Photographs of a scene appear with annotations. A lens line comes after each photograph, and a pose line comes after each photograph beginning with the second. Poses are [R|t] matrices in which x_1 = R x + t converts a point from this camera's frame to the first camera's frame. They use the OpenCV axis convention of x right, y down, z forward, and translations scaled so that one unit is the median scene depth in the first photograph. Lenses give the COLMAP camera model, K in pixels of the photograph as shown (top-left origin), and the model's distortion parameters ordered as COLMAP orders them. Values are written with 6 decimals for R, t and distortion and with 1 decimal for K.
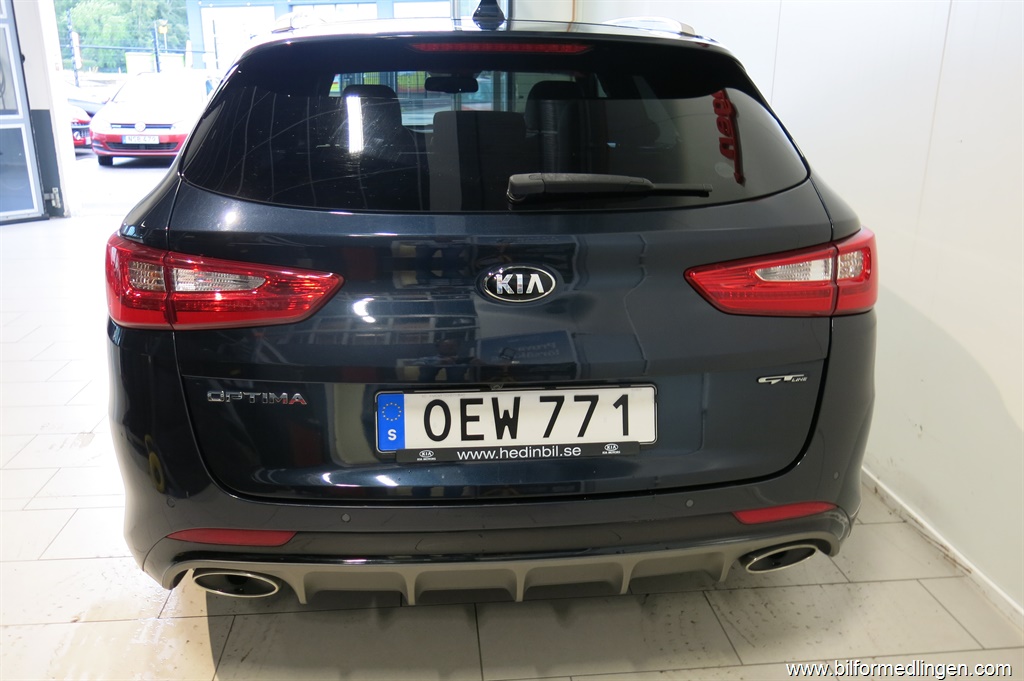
lens RADIAL K [[856.1, 0, 512.0], [0, 856.1, 340.5], [0, 0, 1]] dist [-0.012023, 0.003192]
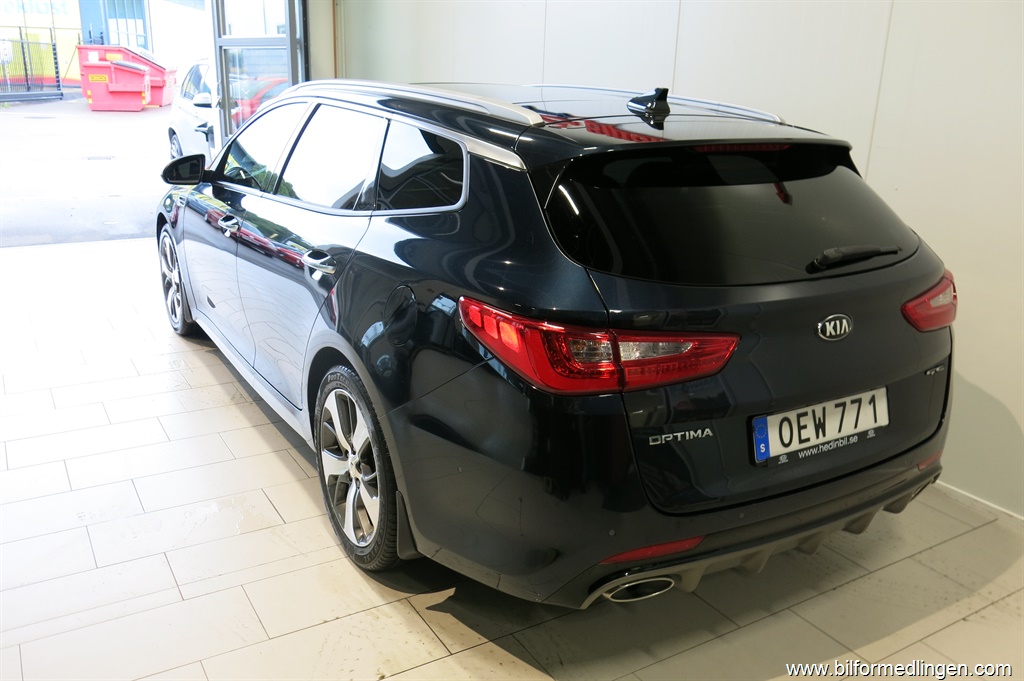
lens RADIAL K [[856.1, 0, 512.0], [0, 856.1, 340.5], [0, 0, 1]] dist [-0.012023, 0.003192]
pose [[0.896488, -0.108746, 0.429515, -1.044776], [0.105785, 0.993910, 0.030845, -0.139868], [-0.430254, 0.017784, 0.902533, -0.045269]]
